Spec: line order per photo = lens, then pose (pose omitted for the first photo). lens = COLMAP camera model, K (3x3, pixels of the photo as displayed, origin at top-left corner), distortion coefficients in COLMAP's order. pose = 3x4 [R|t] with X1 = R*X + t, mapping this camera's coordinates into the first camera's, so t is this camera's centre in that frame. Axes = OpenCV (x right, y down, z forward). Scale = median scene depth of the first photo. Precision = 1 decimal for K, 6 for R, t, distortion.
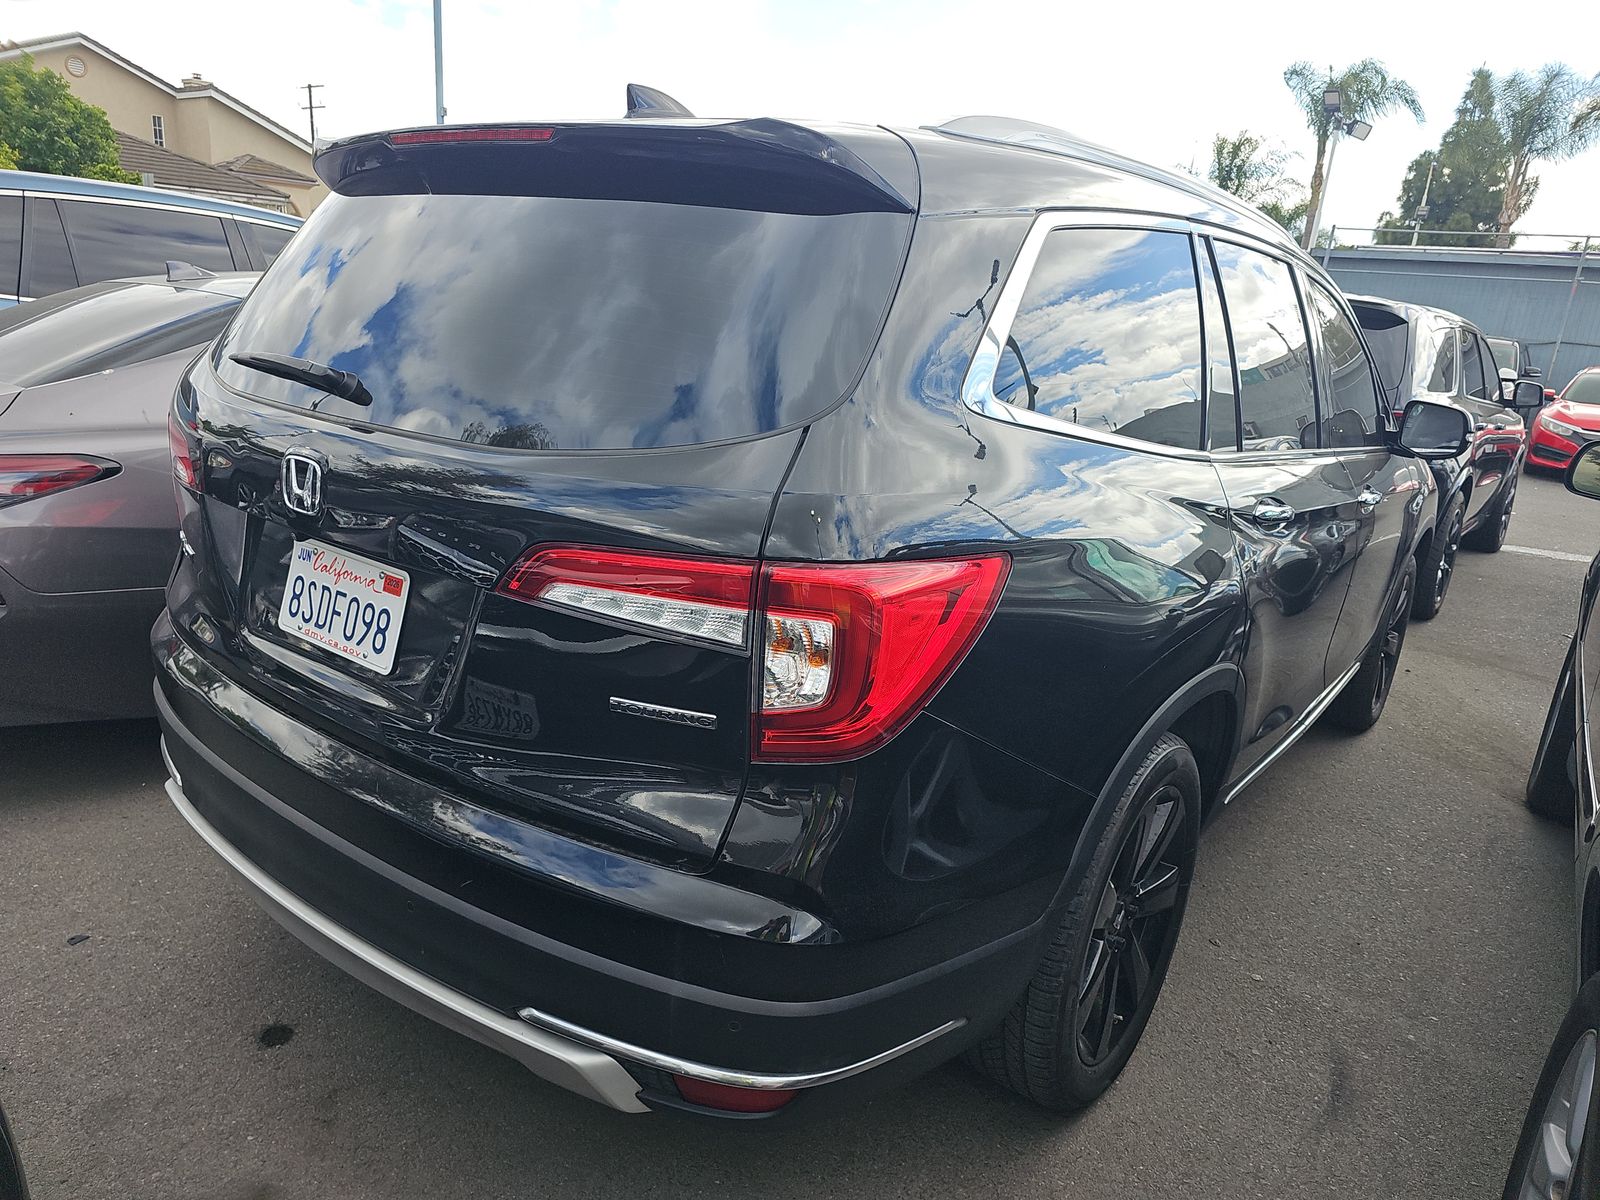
lens RADIAL K [[1079.6, 0, 798.6], [0, 1079.6, 595.6], [0, 0, 1]] dist [0.025739, -0.012203]
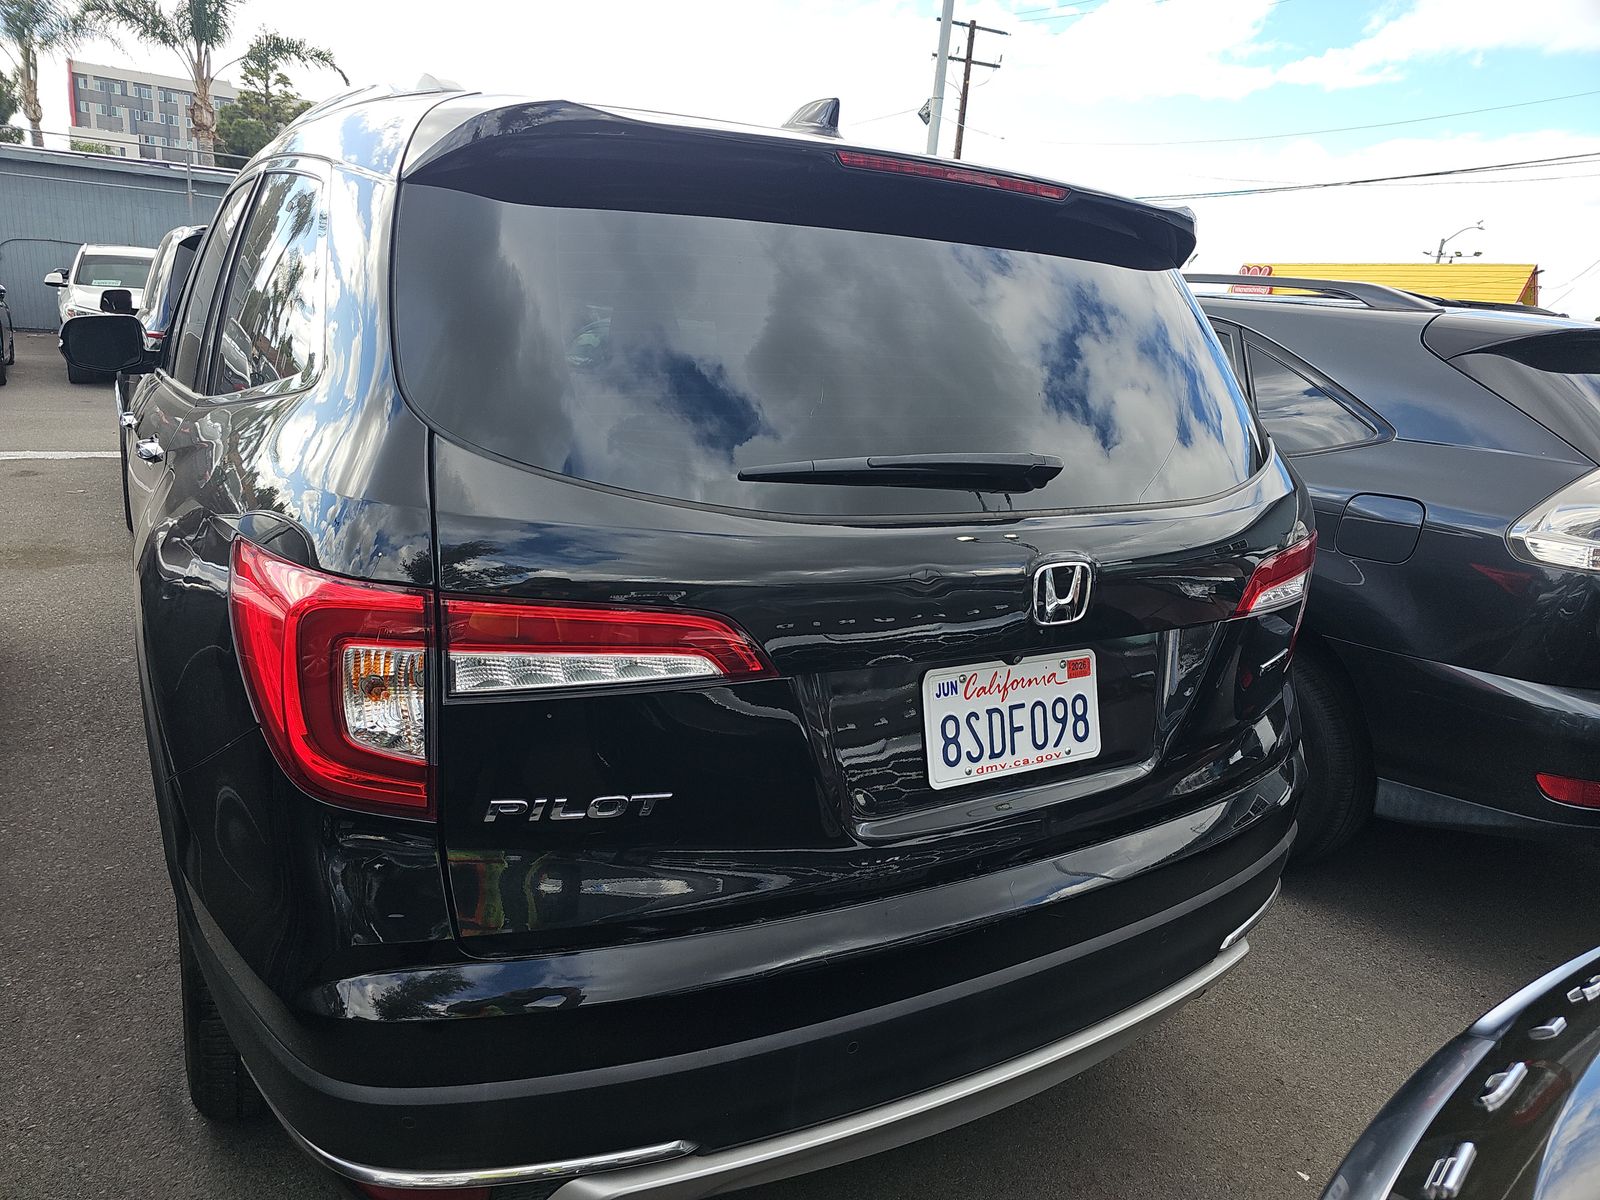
lens RADIAL K [[1079.6, 0, 800.0], [0, 1079.6, 600.7], [0, 0, 1]] dist [0.025739, -0.012203]
pose [[0.390516, -0.290970, 0.873403, -1.237042], [0.211393, 0.951728, 0.222545, -0.317529], [-0.895997, 0.097724, 0.433175, 0.770195]]
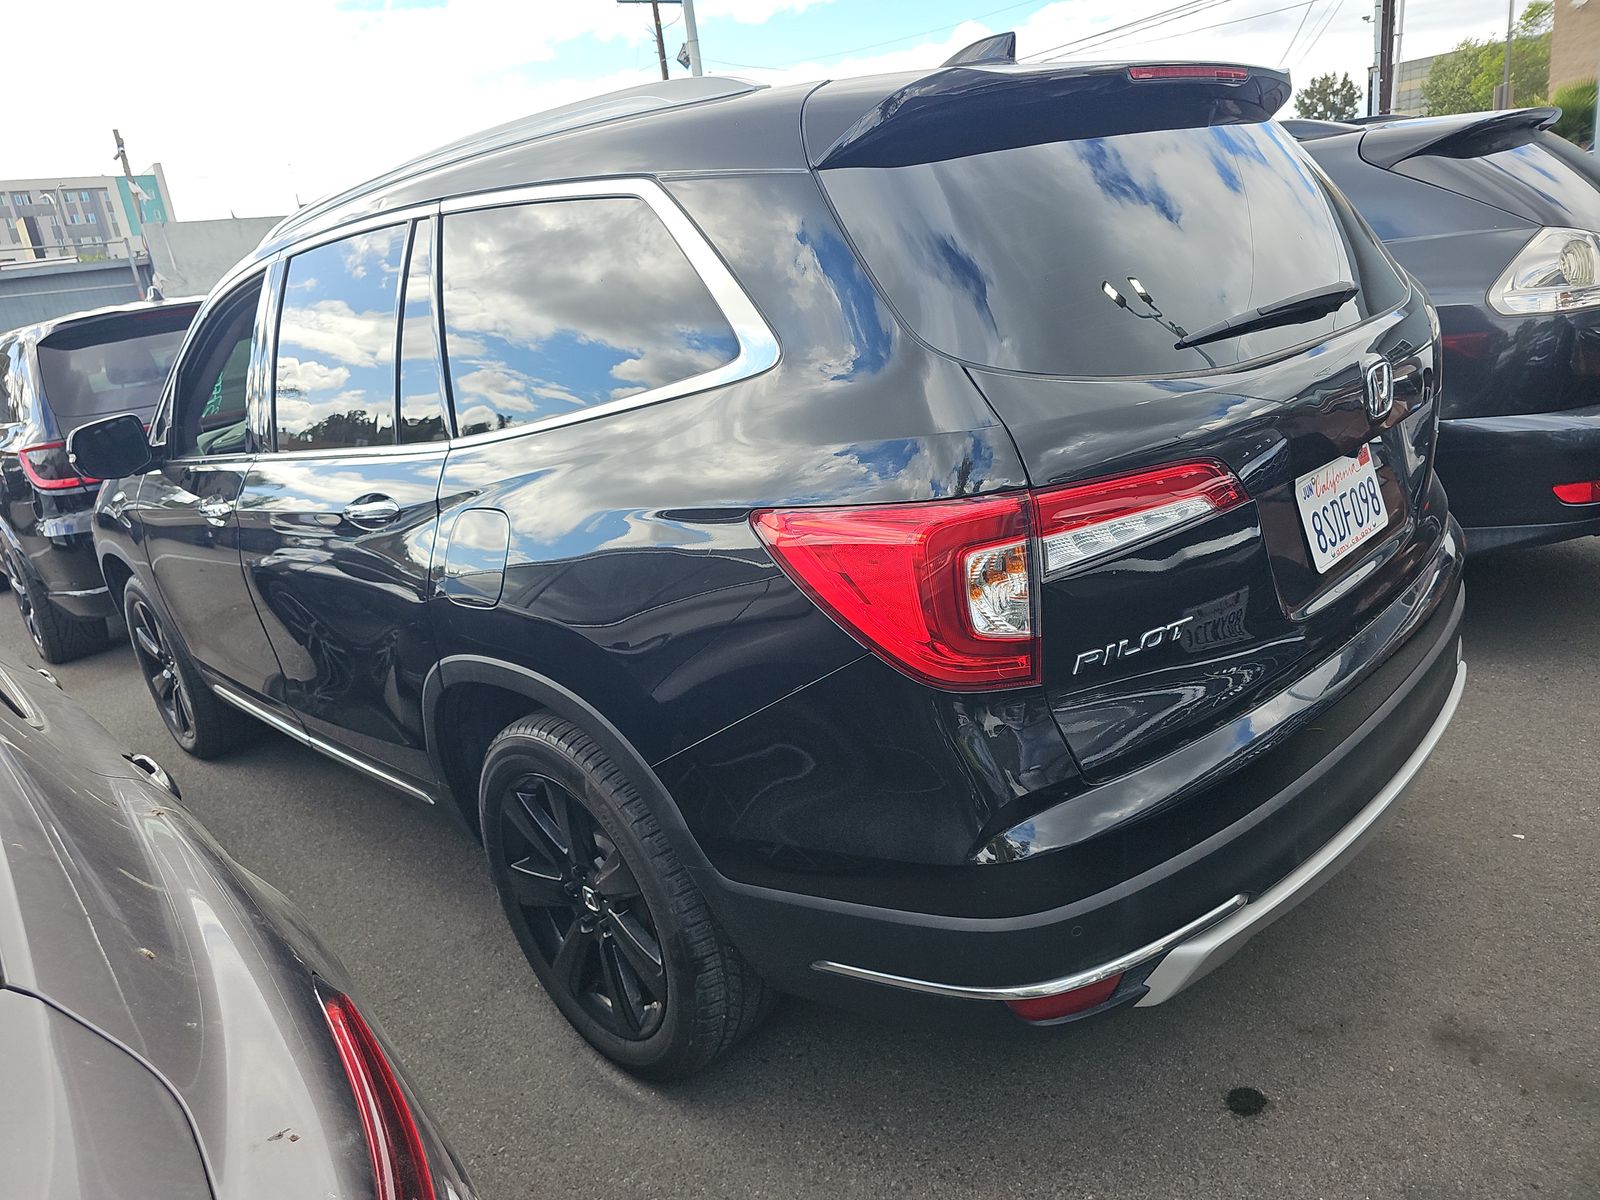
lens RADIAL K [[1079.6, 0, 798.6], [0, 1079.6, 598.8], [0, 0, 1]] dist [0.025739, -0.012203]
pose [[0.148241, -0.399415, 0.904706, -1.517300], [0.410232, 0.857229, 0.311236, -0.470513], [-0.899852, 0.325001, 0.290929, 1.207081]]
